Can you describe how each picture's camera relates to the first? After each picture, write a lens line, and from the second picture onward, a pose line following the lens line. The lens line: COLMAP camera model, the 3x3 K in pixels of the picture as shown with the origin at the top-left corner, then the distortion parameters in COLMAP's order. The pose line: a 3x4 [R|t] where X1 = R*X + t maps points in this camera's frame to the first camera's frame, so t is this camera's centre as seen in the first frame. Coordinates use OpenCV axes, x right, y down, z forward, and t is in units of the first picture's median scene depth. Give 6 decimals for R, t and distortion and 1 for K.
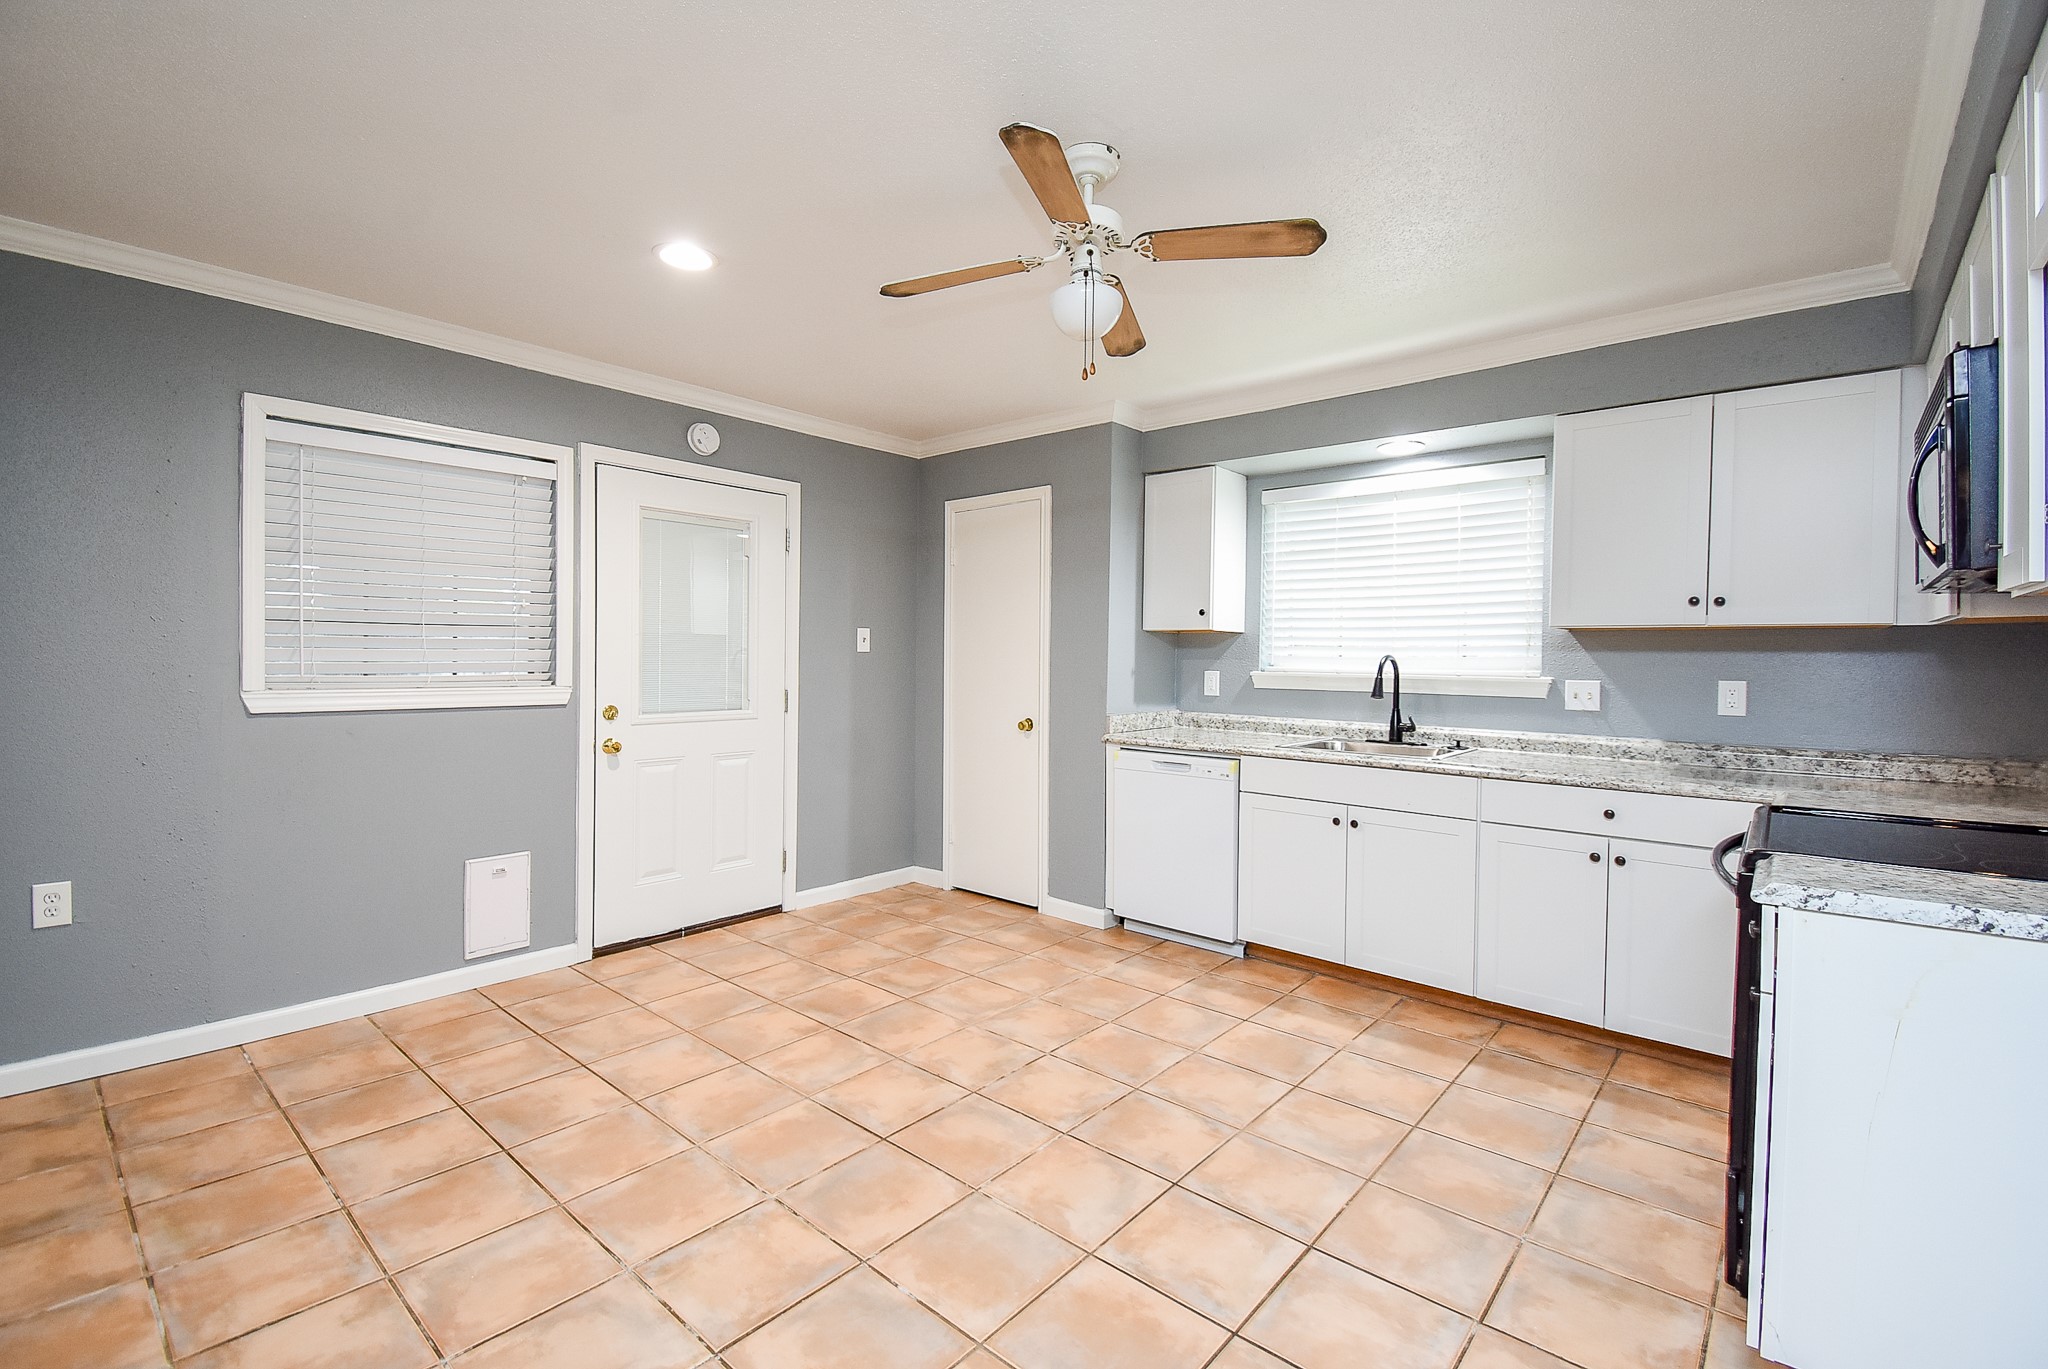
lens RADIAL K [[919.5, 0, 1029.8], [0, 919.5, 673.7], [0, 0, 1]] dist [0.013091, -0.010573]
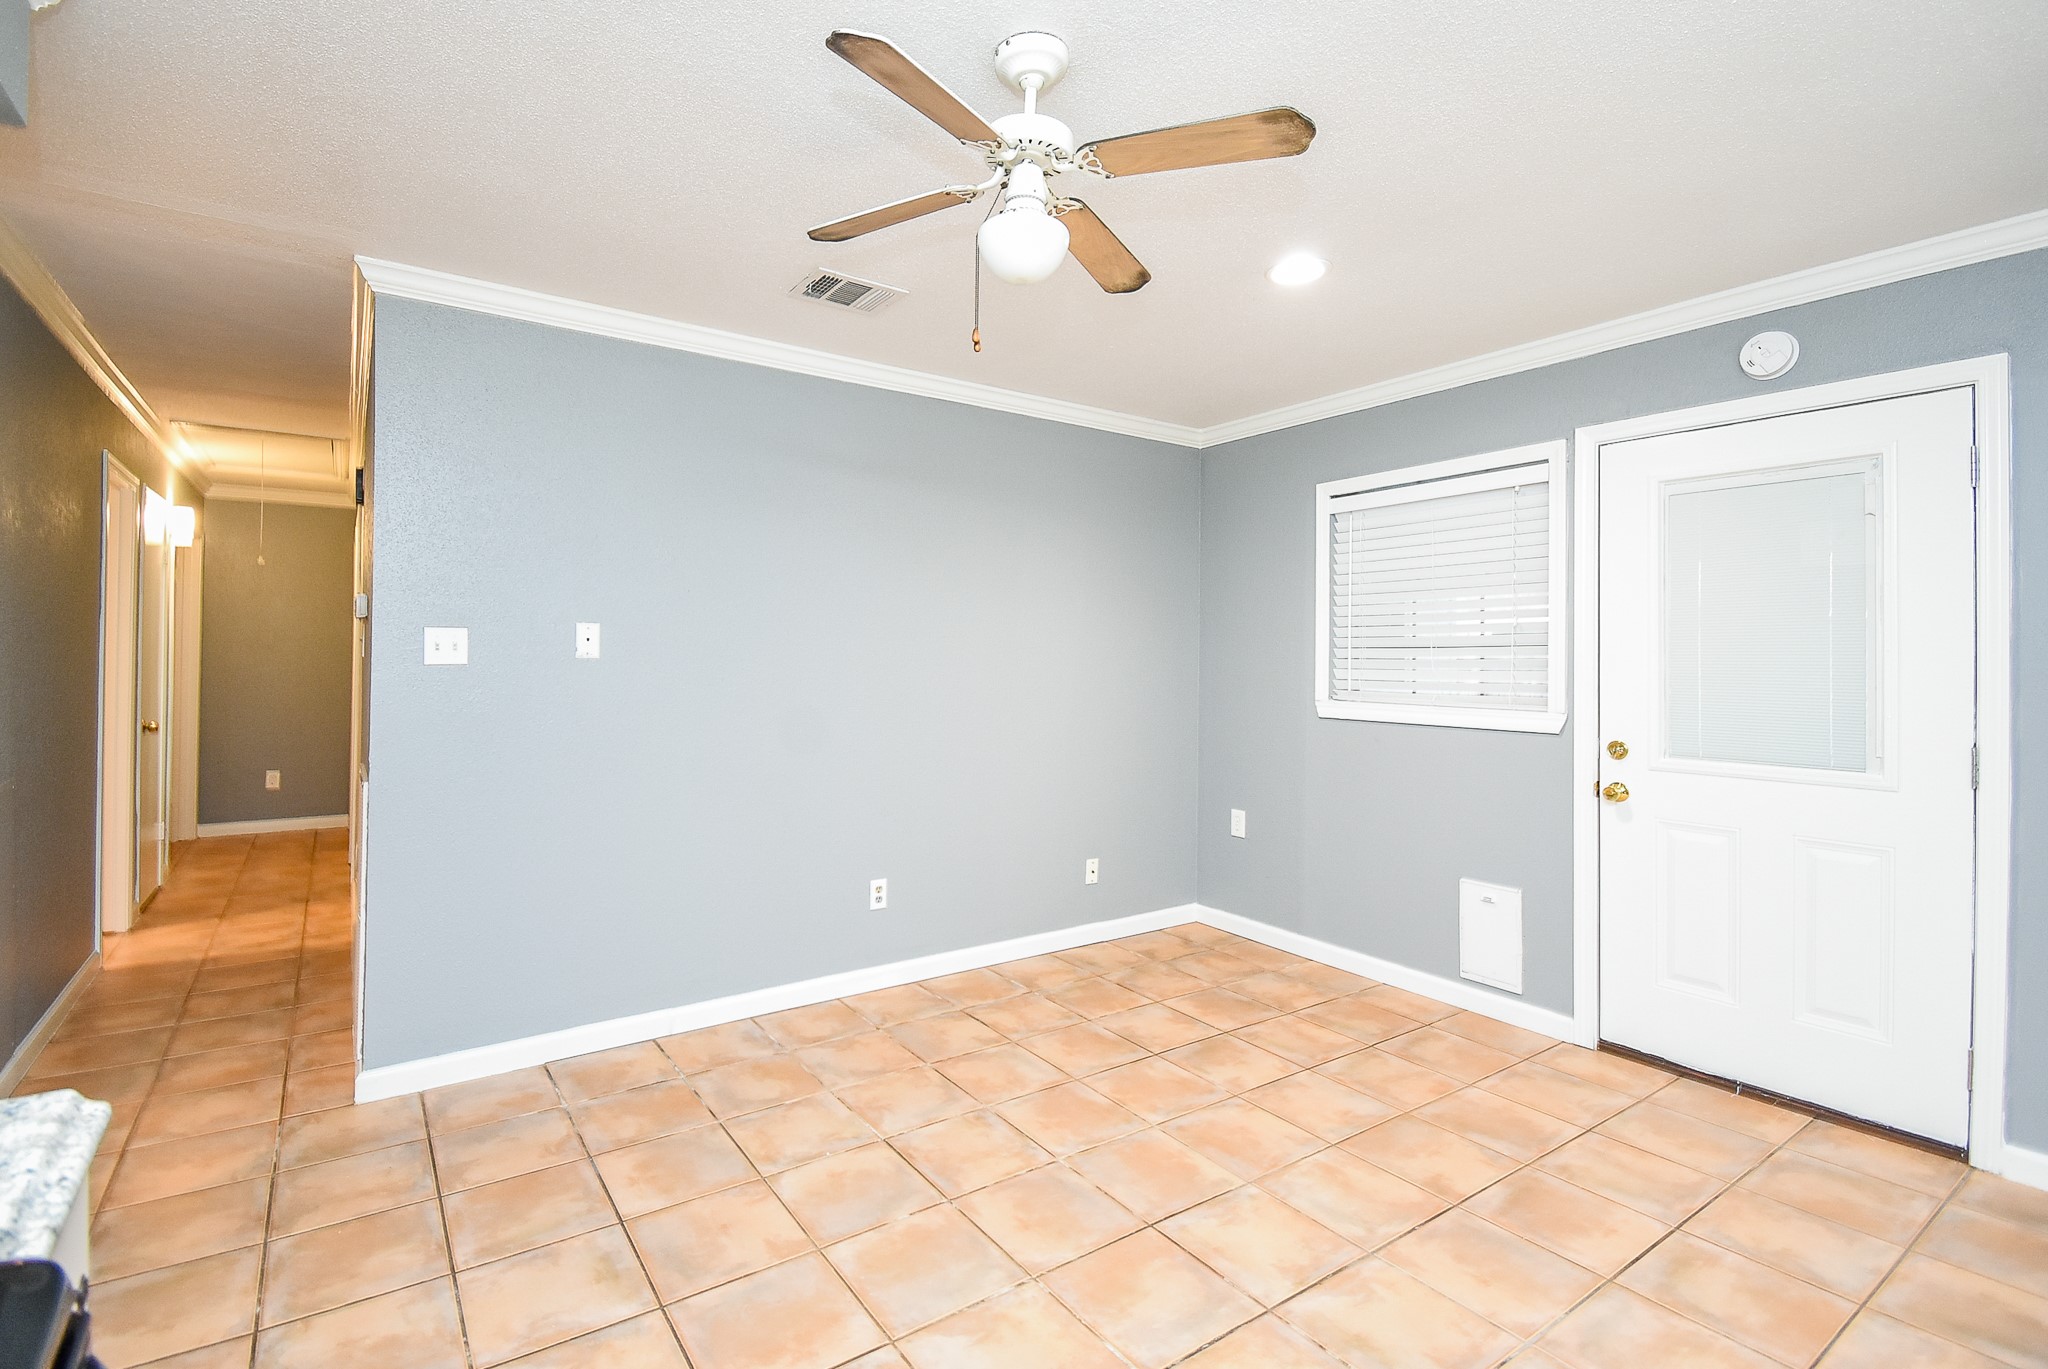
lens RADIAL K [[919.5, 0, 947.0], [0, 919.5, 640.4], [0, 0, 1]] dist [0.013091, -0.010573]
pose [[-0.292232, -0.033261, -0.955769, 0.551464], [-0.027838, 0.999267, -0.026263, -0.017138], [0.955942, 0.018931, -0.292944, 0.773058]]
